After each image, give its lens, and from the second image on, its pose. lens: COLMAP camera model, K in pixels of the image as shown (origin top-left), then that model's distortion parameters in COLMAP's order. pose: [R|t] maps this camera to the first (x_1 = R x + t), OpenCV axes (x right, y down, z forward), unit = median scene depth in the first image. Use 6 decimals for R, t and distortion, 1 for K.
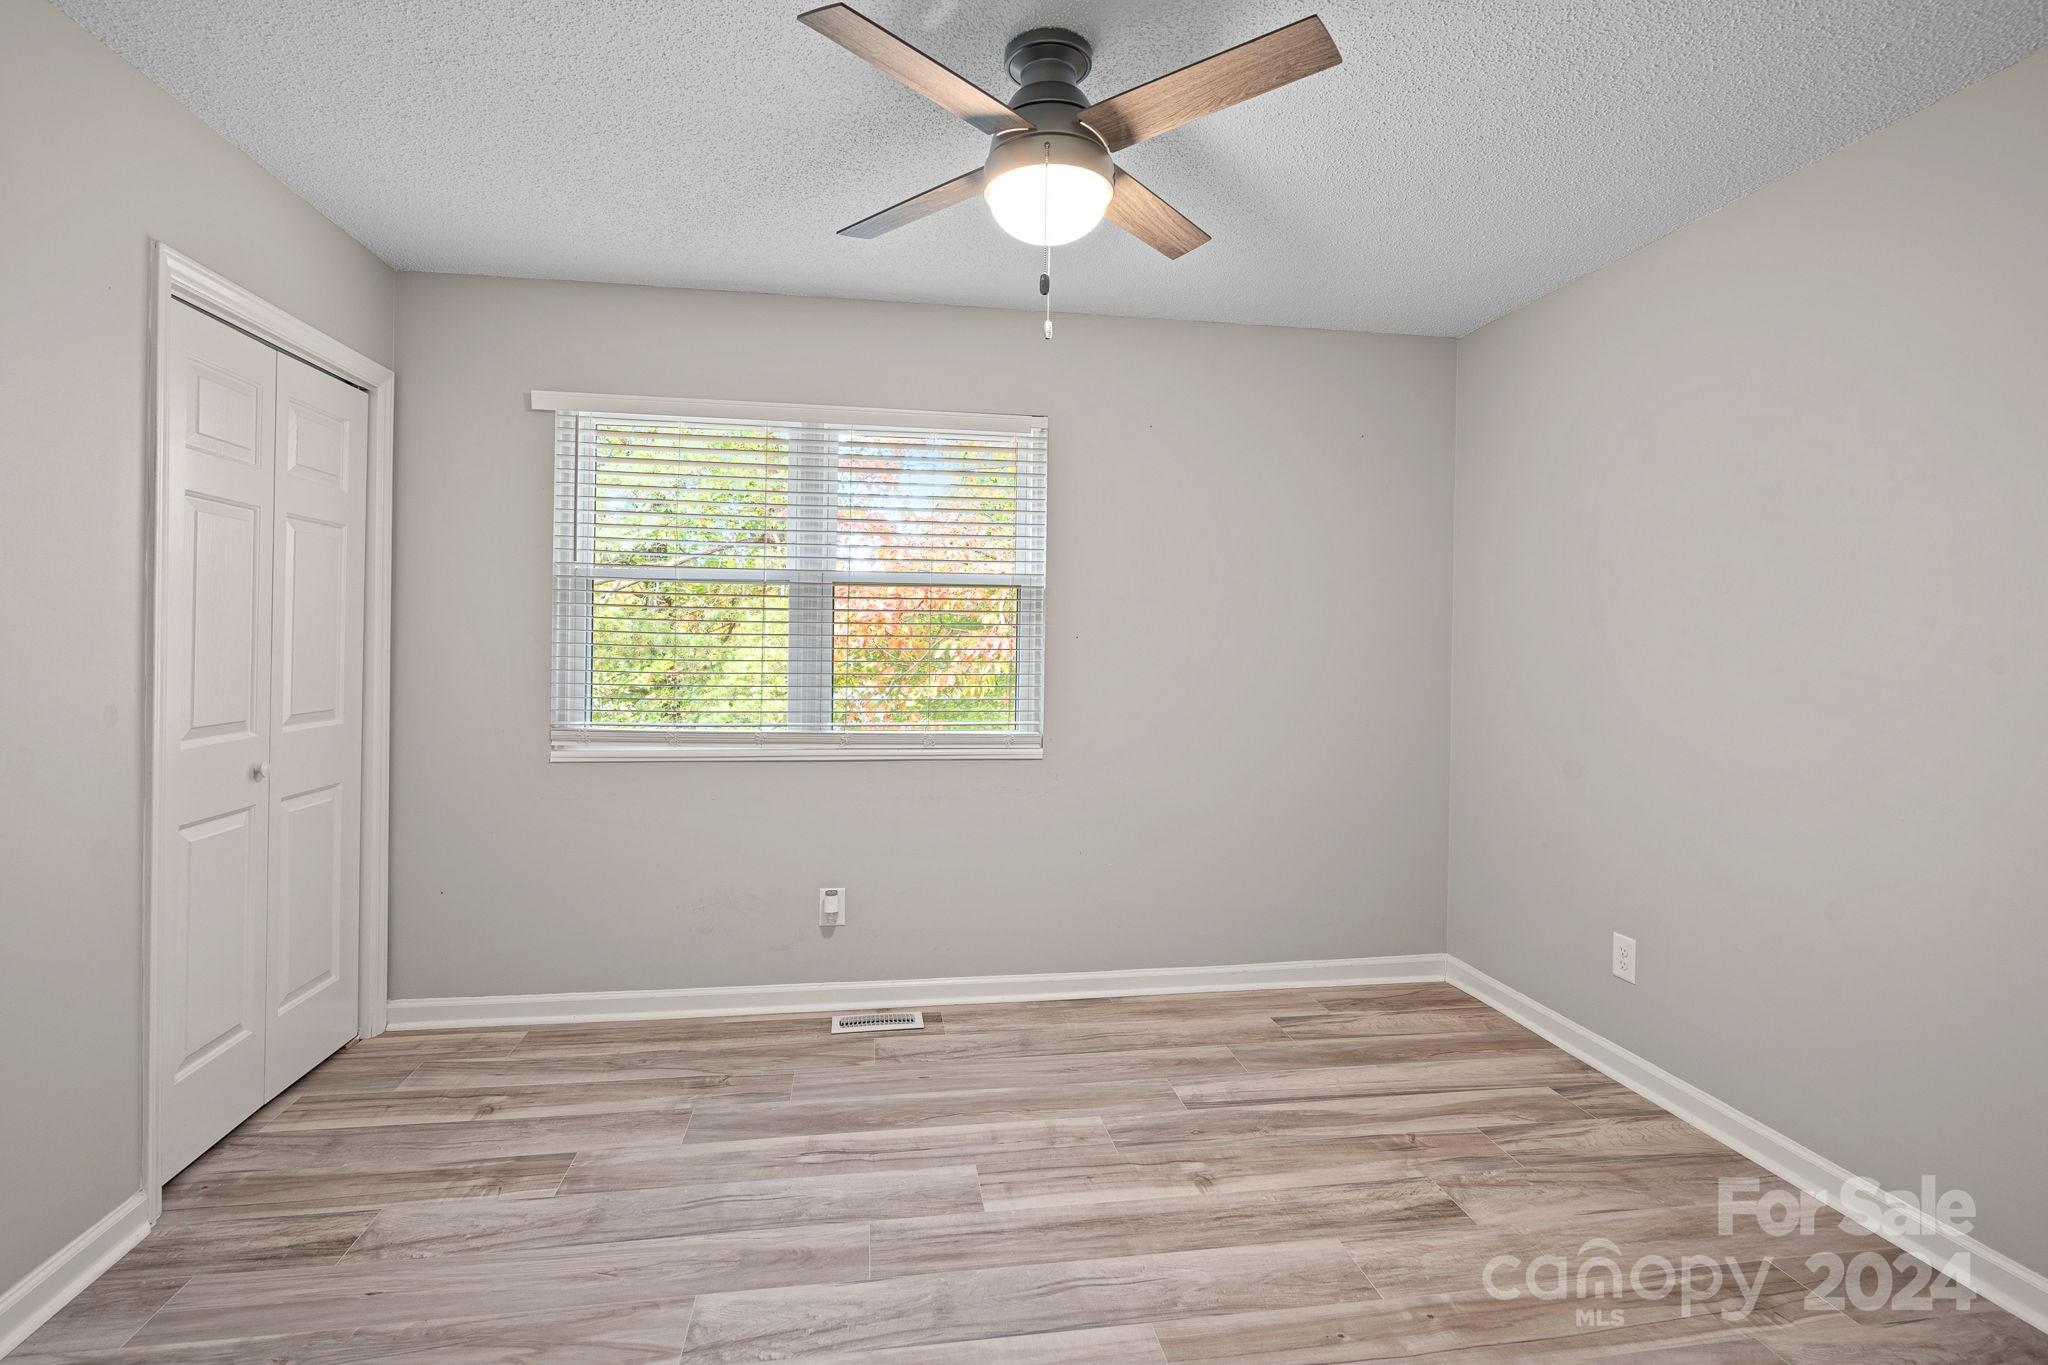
lens RADIAL K [[953.2, 0, 1025.8], [0, 953.2, 639.6], [0, 0, 1]] dist [-0.000174, -0.000061]
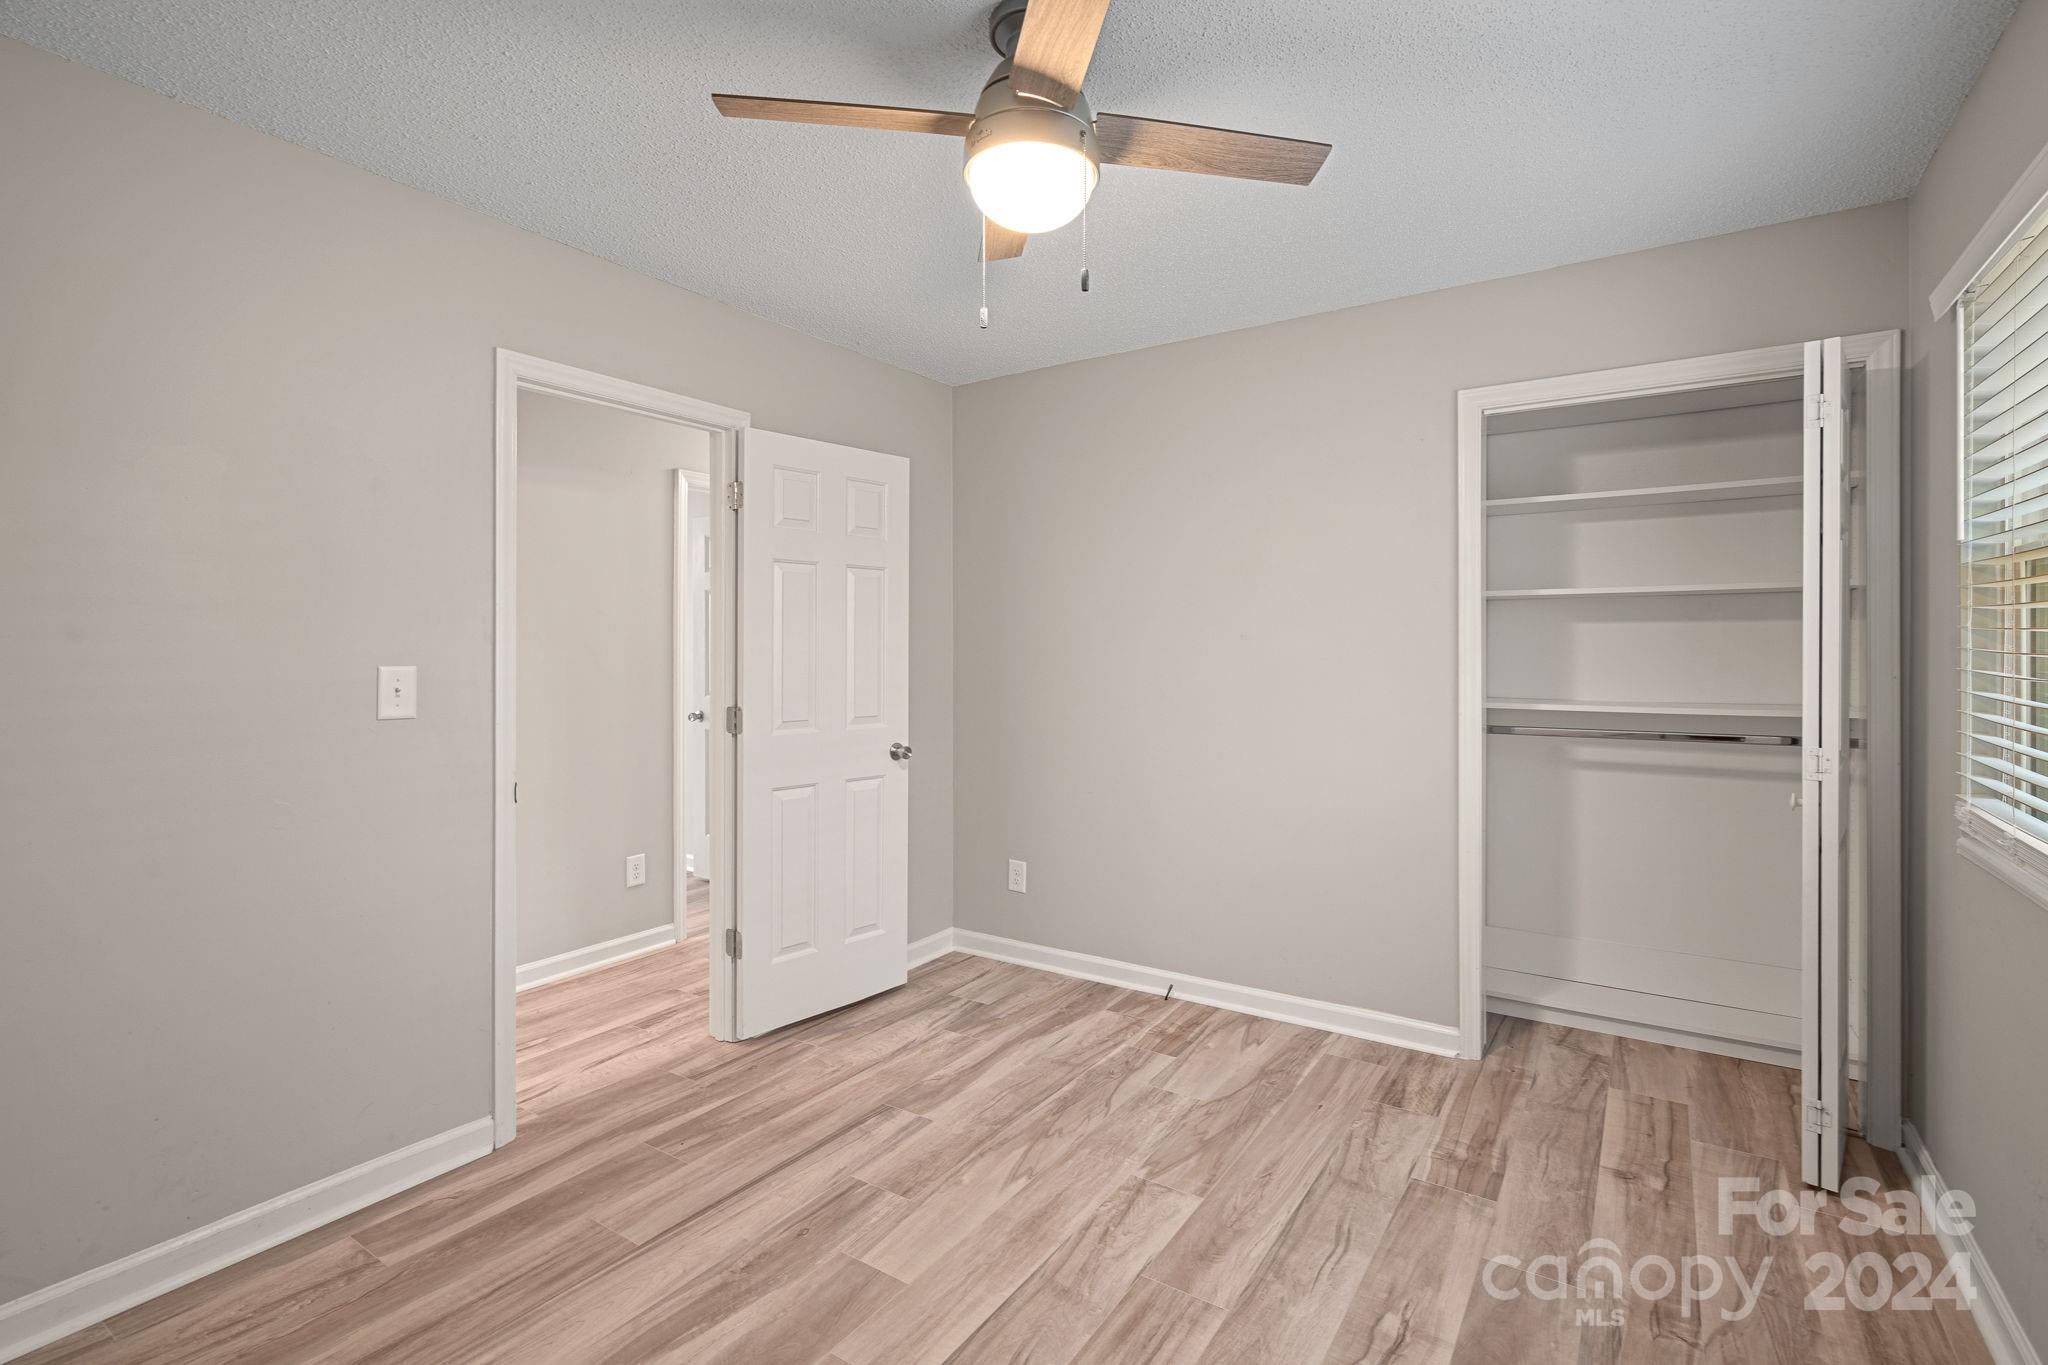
lens RADIAL K [[953.2, 0, 1025.8], [0, 953.2, 639.6], [0, 0, 1]] dist [-0.000174, -0.000061]
pose [[-0.679180, -0.016555, -0.733785, 0.668076], [-0.006832, 0.999845, -0.016234, -0.015383], [0.733940, -0.006012, -0.679188, 1.527879]]
